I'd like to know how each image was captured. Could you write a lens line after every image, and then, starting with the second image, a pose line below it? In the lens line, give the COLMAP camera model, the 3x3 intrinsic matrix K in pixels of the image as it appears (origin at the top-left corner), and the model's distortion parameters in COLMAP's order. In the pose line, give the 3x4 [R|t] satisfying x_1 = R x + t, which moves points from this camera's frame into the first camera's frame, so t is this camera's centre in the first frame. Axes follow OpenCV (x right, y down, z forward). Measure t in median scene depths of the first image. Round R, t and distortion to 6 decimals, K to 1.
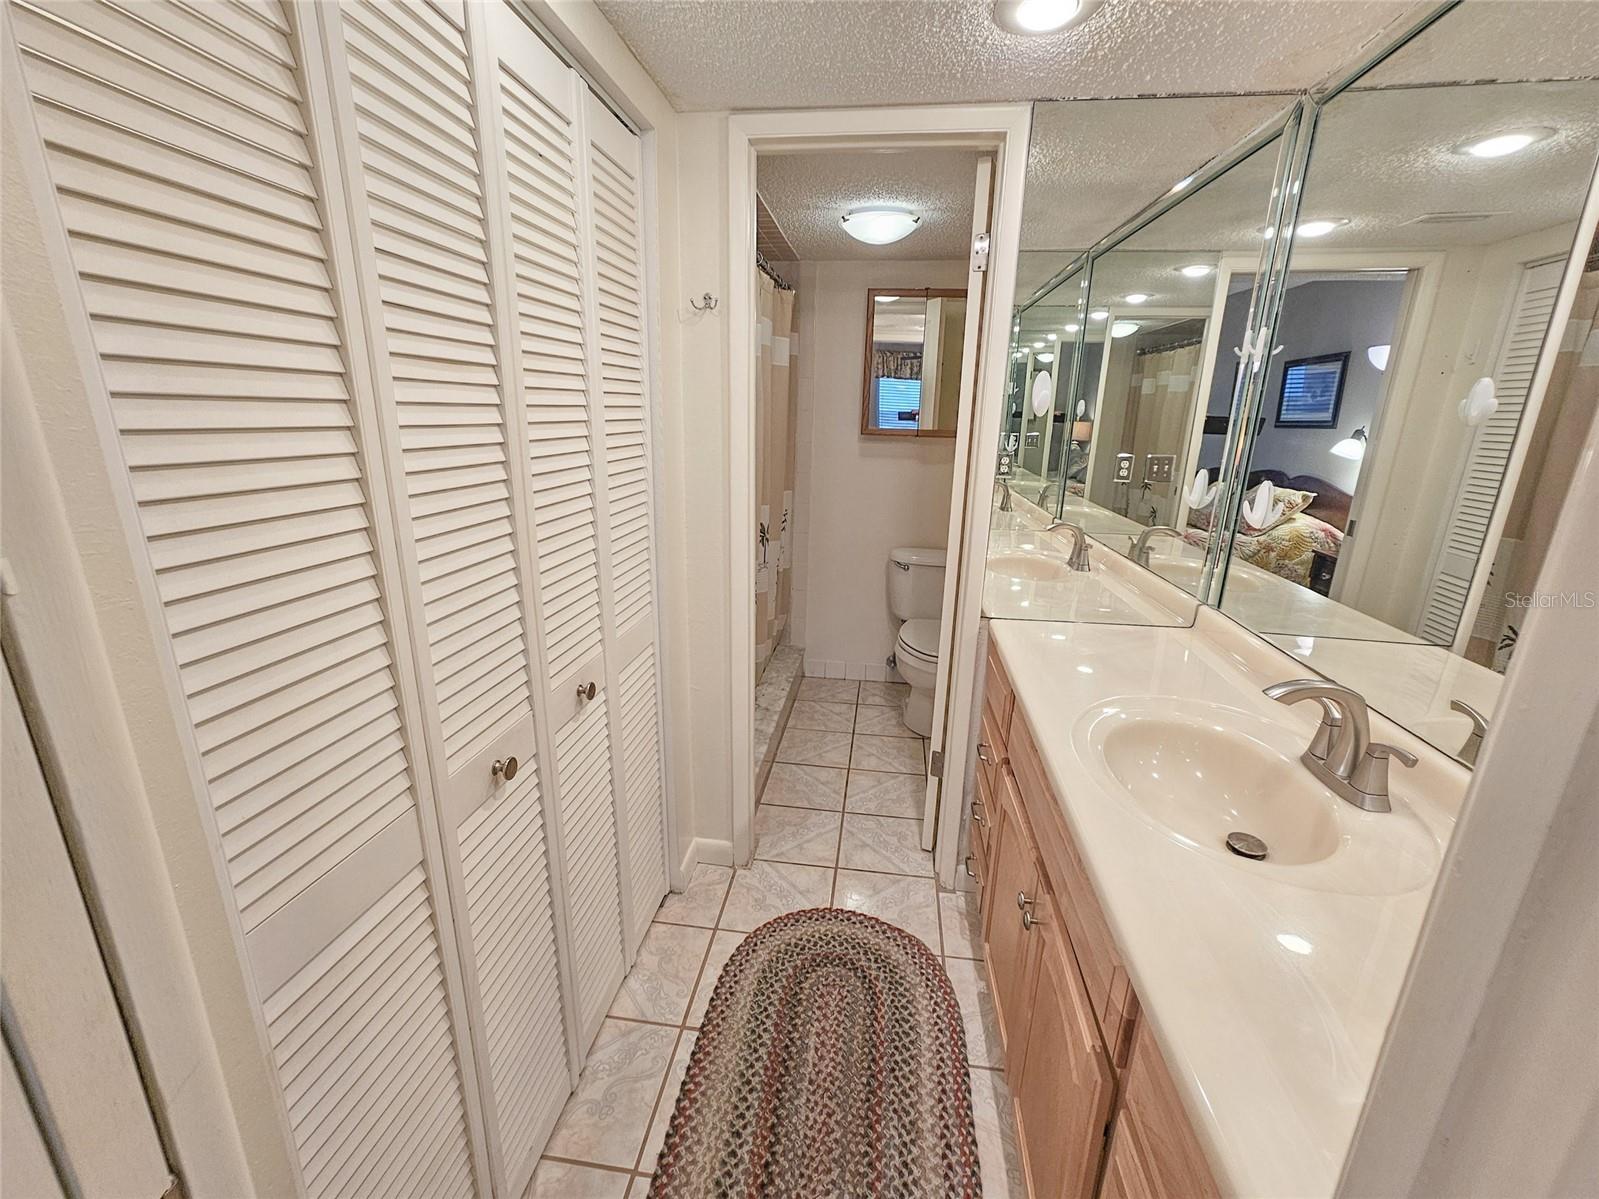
lens RADIAL K [[658.2, 0, 798.0], [0, 658.2, 597.0], [0, 0, 1]] dist [-0.018200, 0.008141]
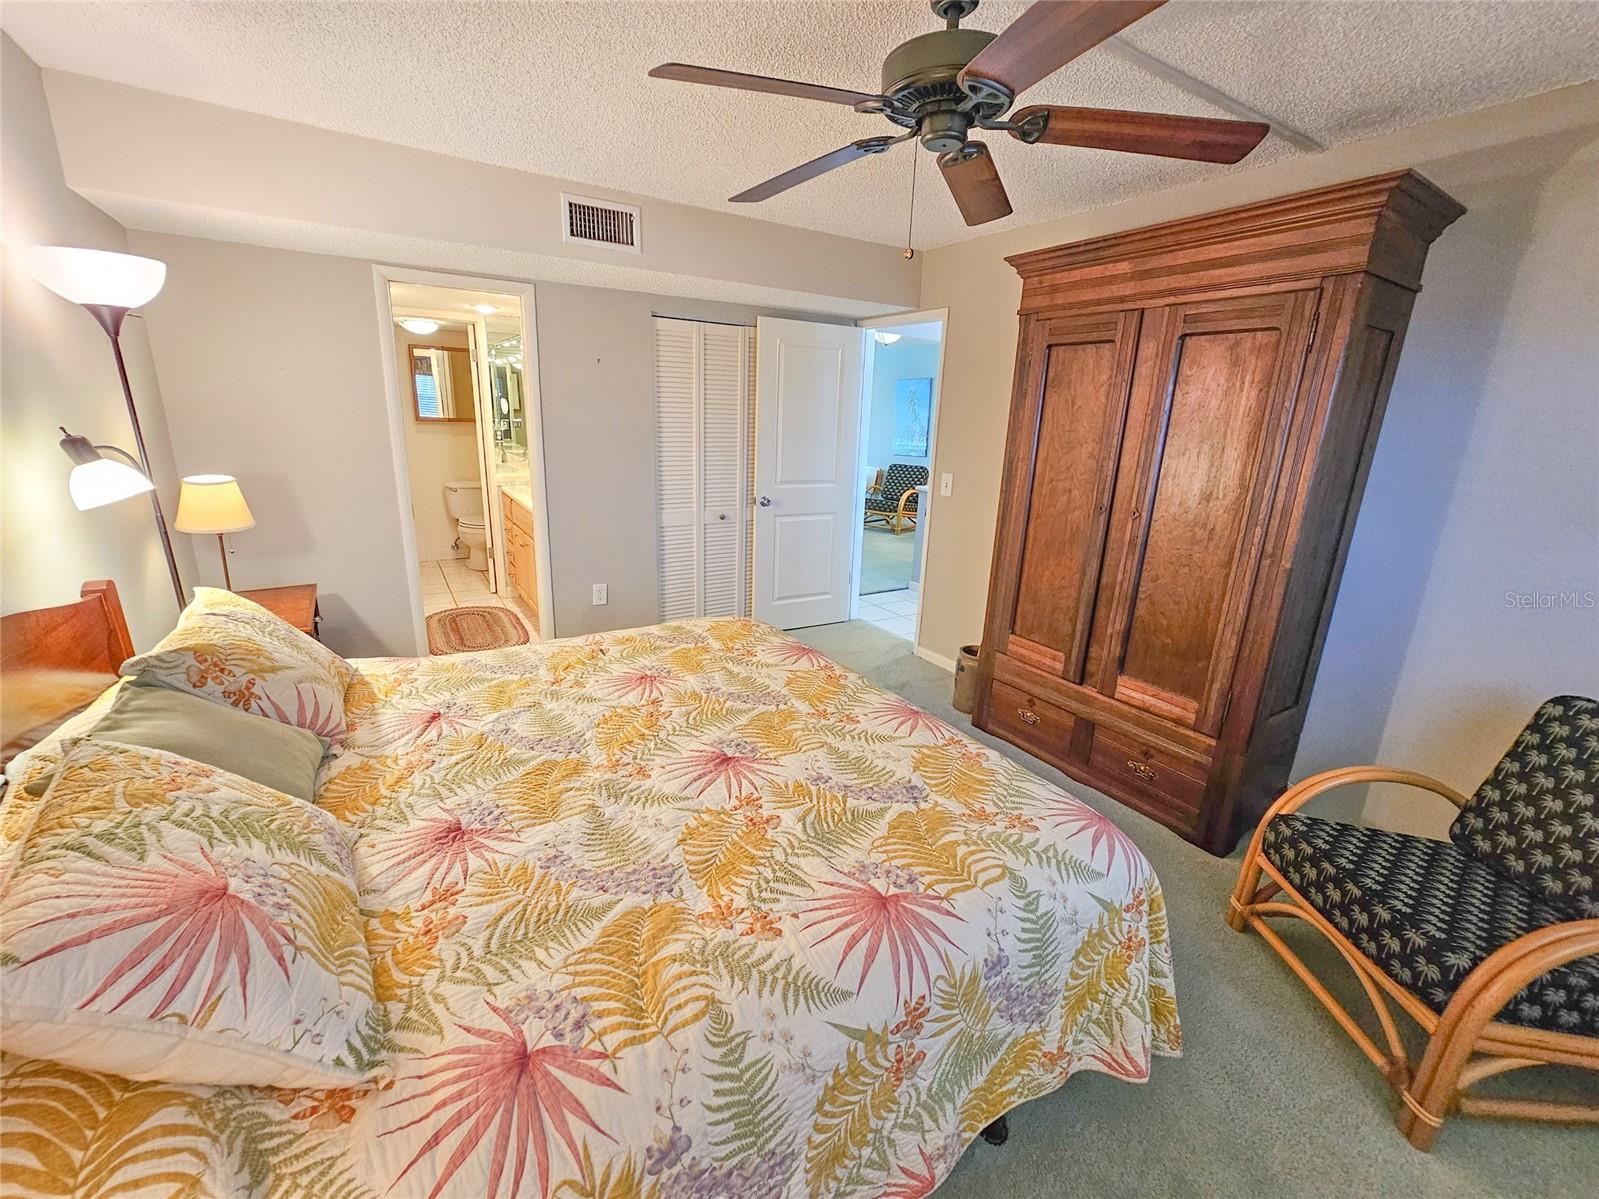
lens RADIAL K [[658.2, 0, 791.6], [0, 658.2, 602.7], [0, 0, 1]] dist [-0.018200, 0.008141]
pose [[0.764656, -0.168784, 0.621943, -0.551705], [0.154172, 0.984980, 0.077757, 0.473431], [-0.625726, 0.036428, 0.779192, -1.826409]]
